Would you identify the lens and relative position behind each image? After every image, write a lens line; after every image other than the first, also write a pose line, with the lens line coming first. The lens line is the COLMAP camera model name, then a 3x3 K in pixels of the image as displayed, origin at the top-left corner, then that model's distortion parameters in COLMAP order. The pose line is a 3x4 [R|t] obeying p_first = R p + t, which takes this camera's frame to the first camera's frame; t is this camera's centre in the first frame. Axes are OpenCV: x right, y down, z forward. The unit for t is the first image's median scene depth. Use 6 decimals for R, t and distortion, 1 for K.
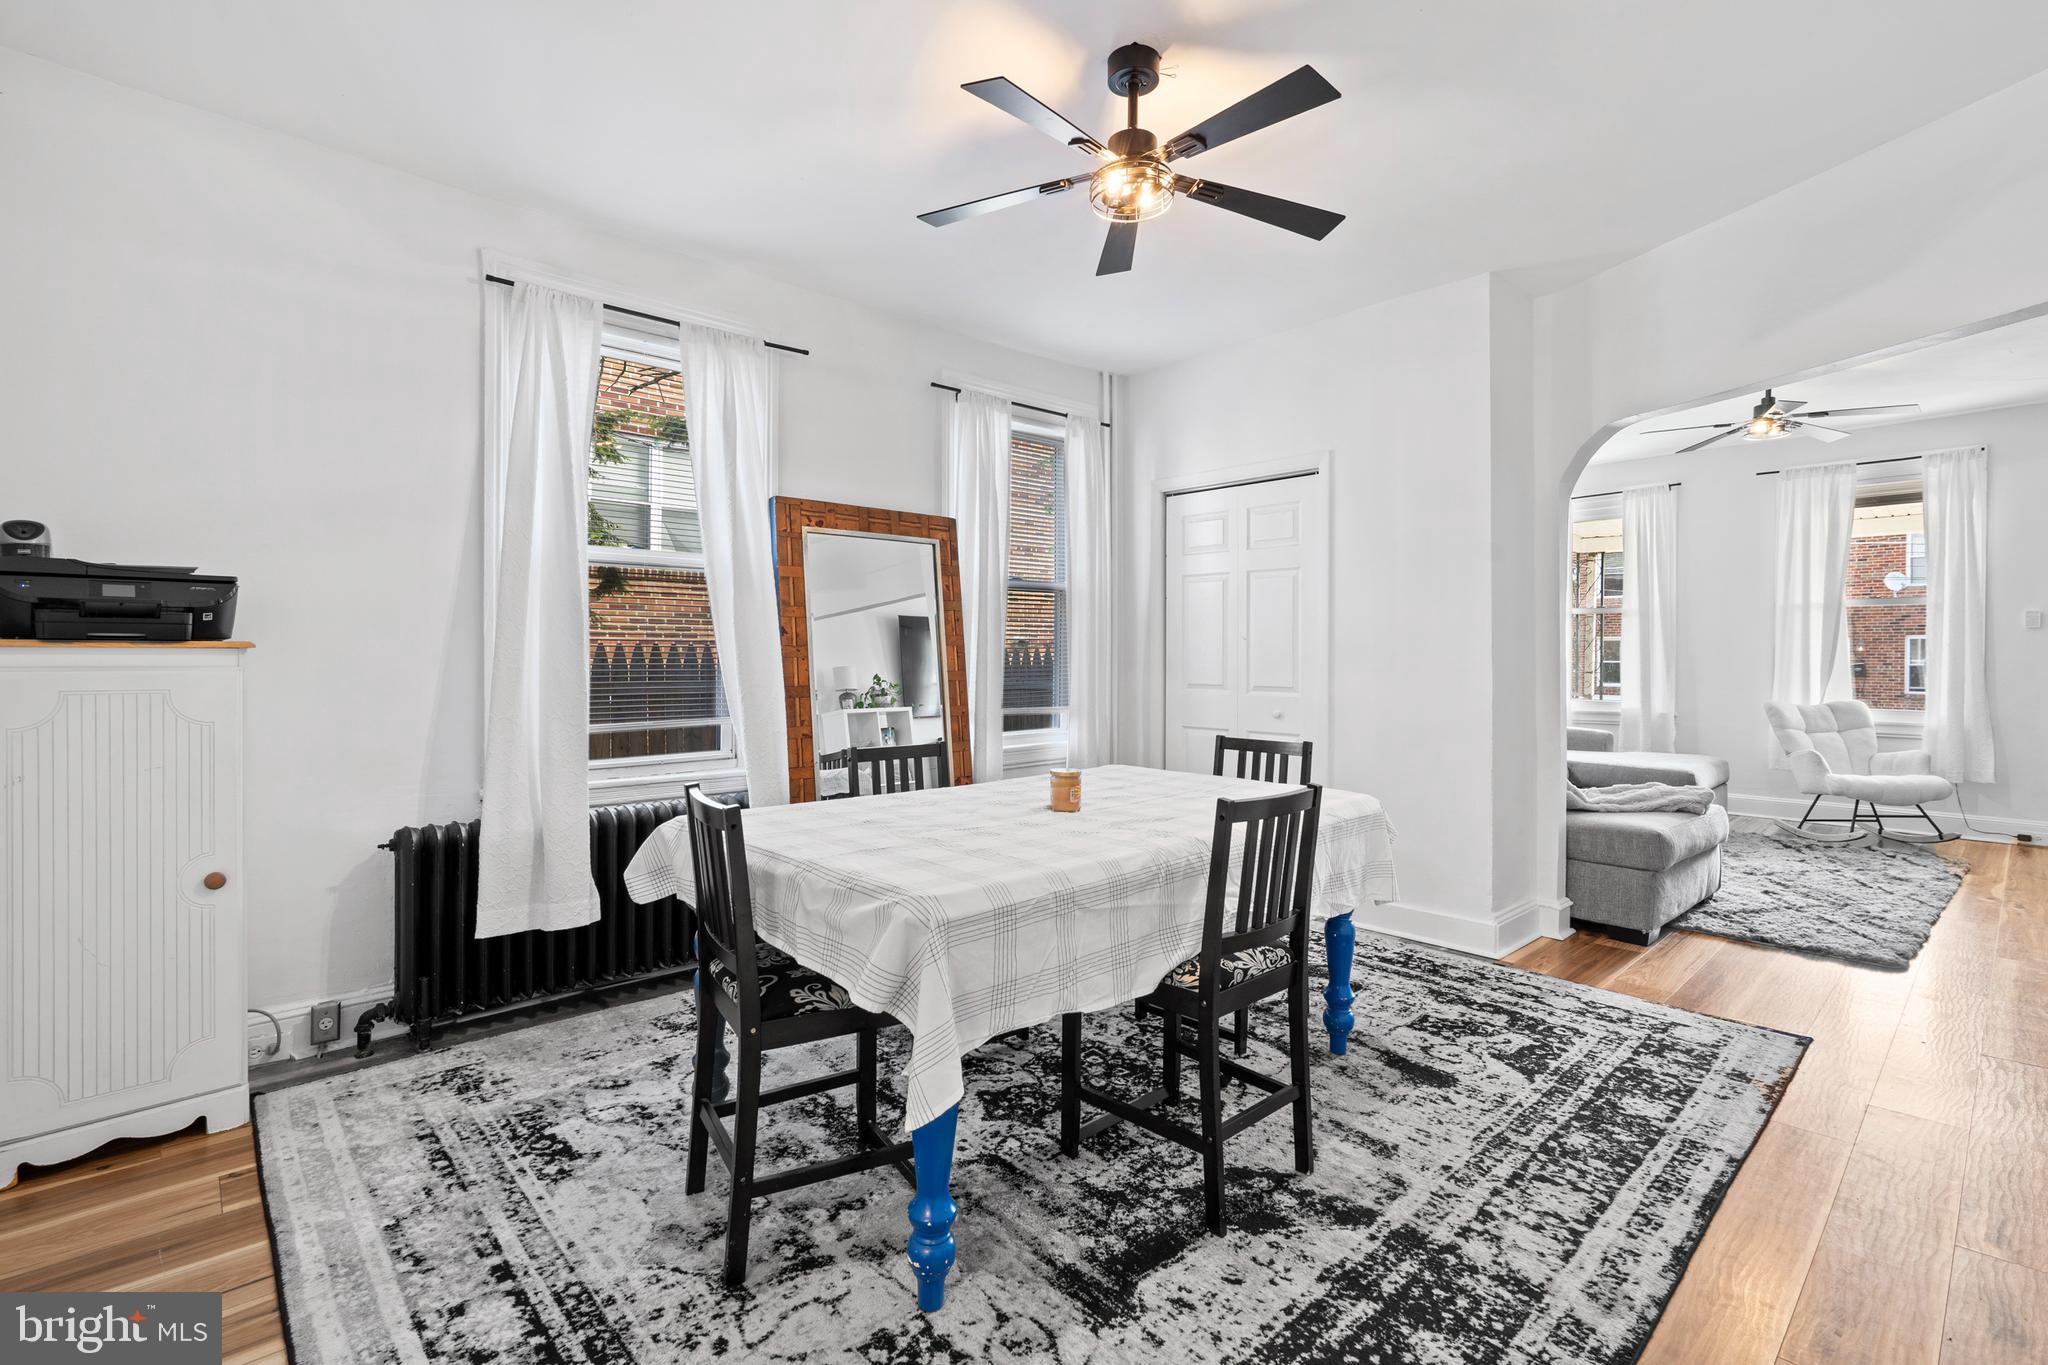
lens RADIAL K [[943.2, 0, 1022.2], [0, 943.2, 648.2], [0, 0, 1]] dist [0.000427, 0.000887]
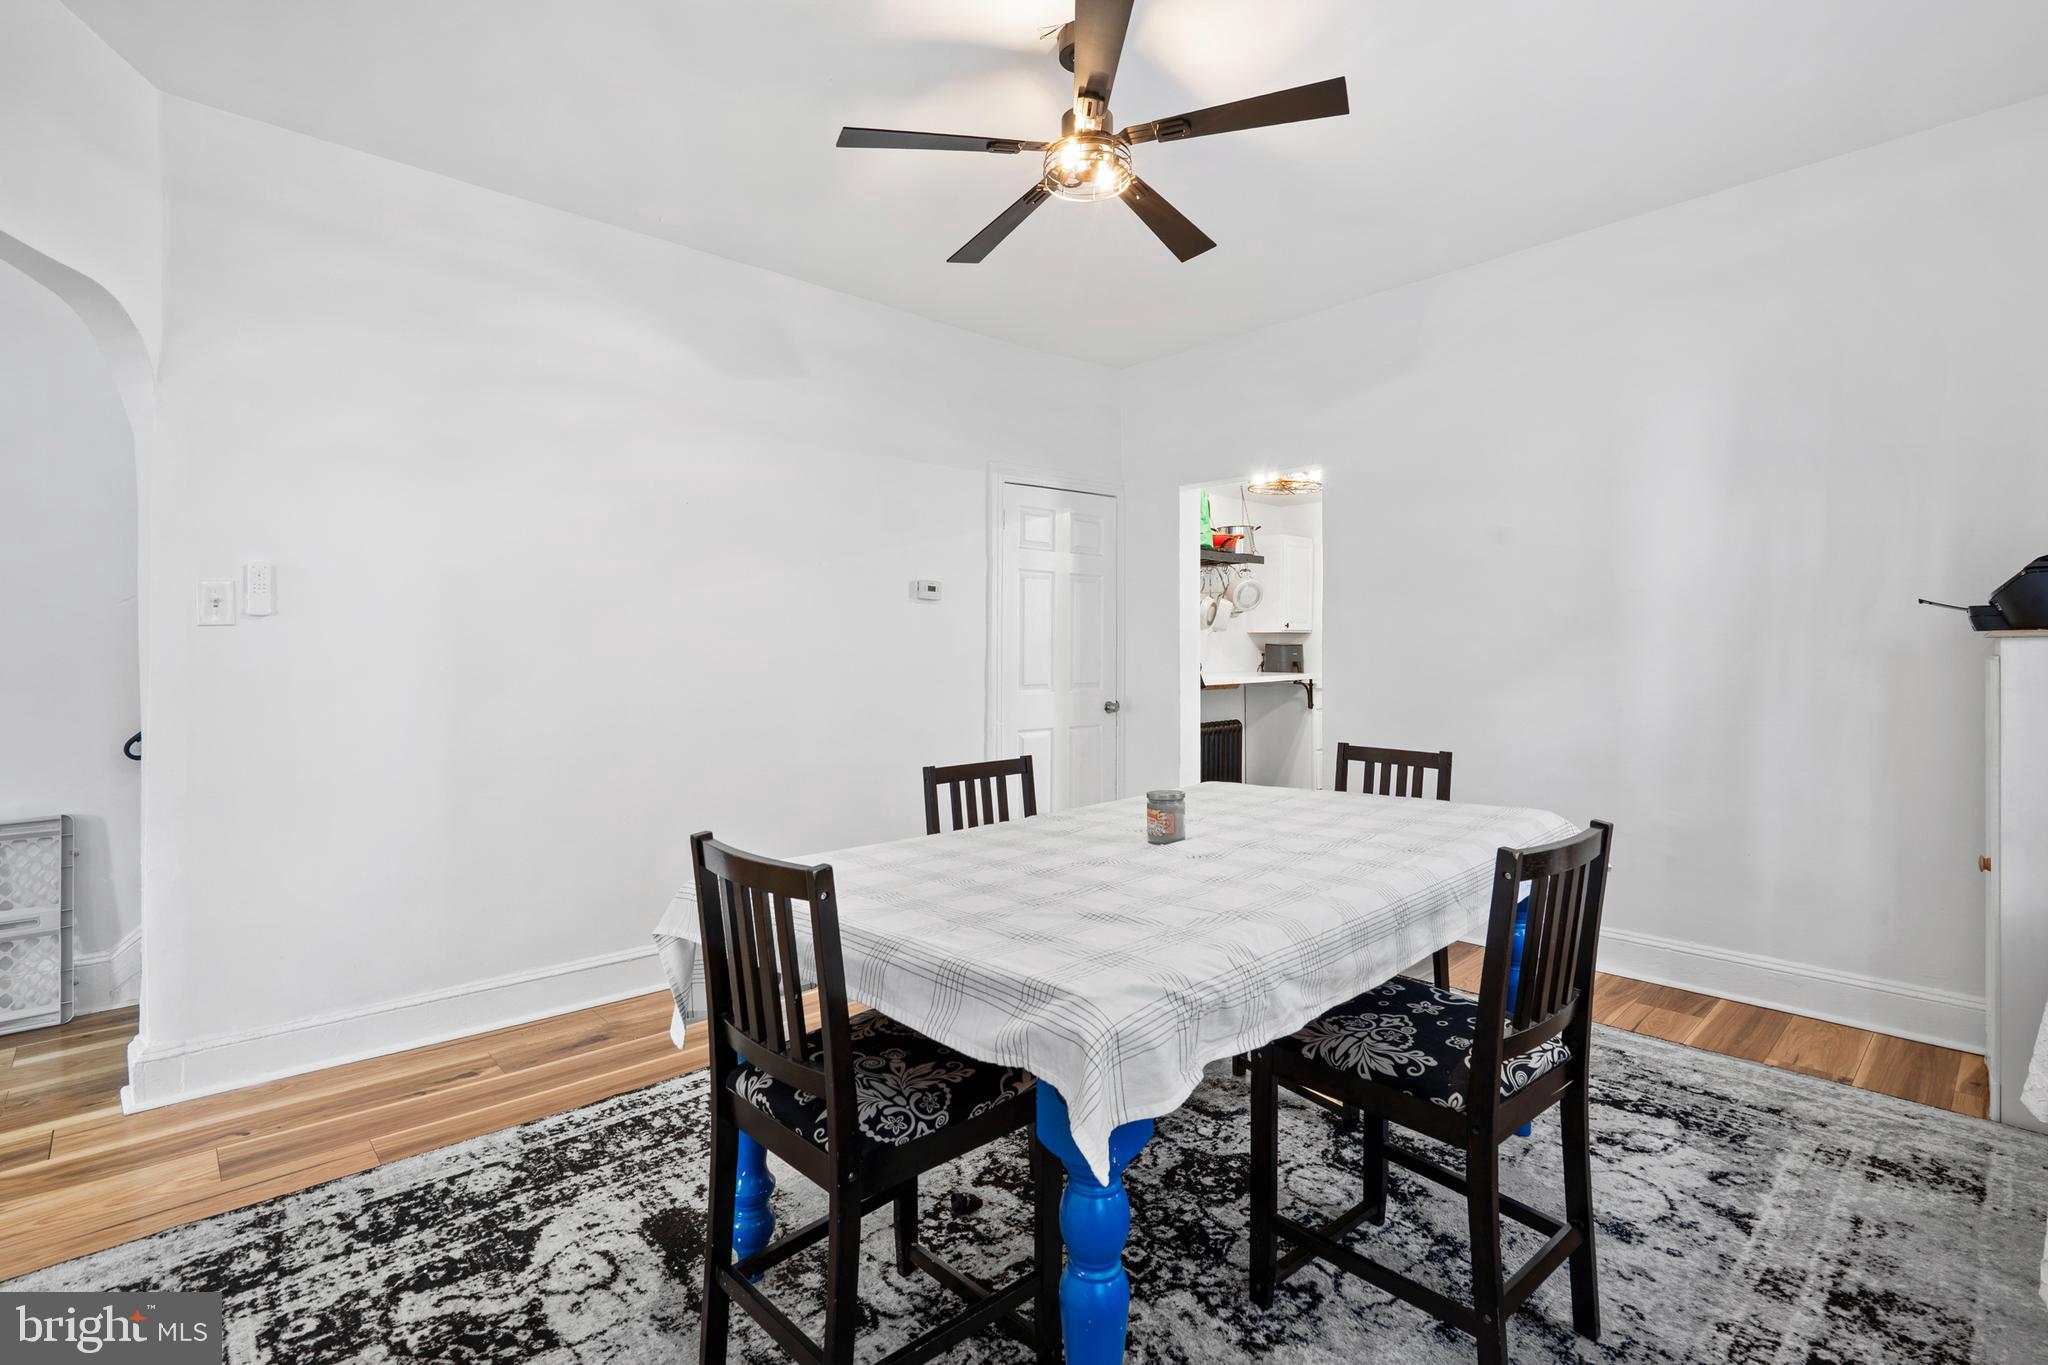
lens RADIAL K [[943.2, 0, 1022.2], [0, 943.2, 648.2], [0, 0, 1]] dist [0.000427, 0.000887]
pose [[-0.999952, 0.007620, -0.006229, 0.169892], [0.007688, 0.999910, -0.010968, 0.015922], [0.006145, -0.011015, -0.999920, 1.814939]]
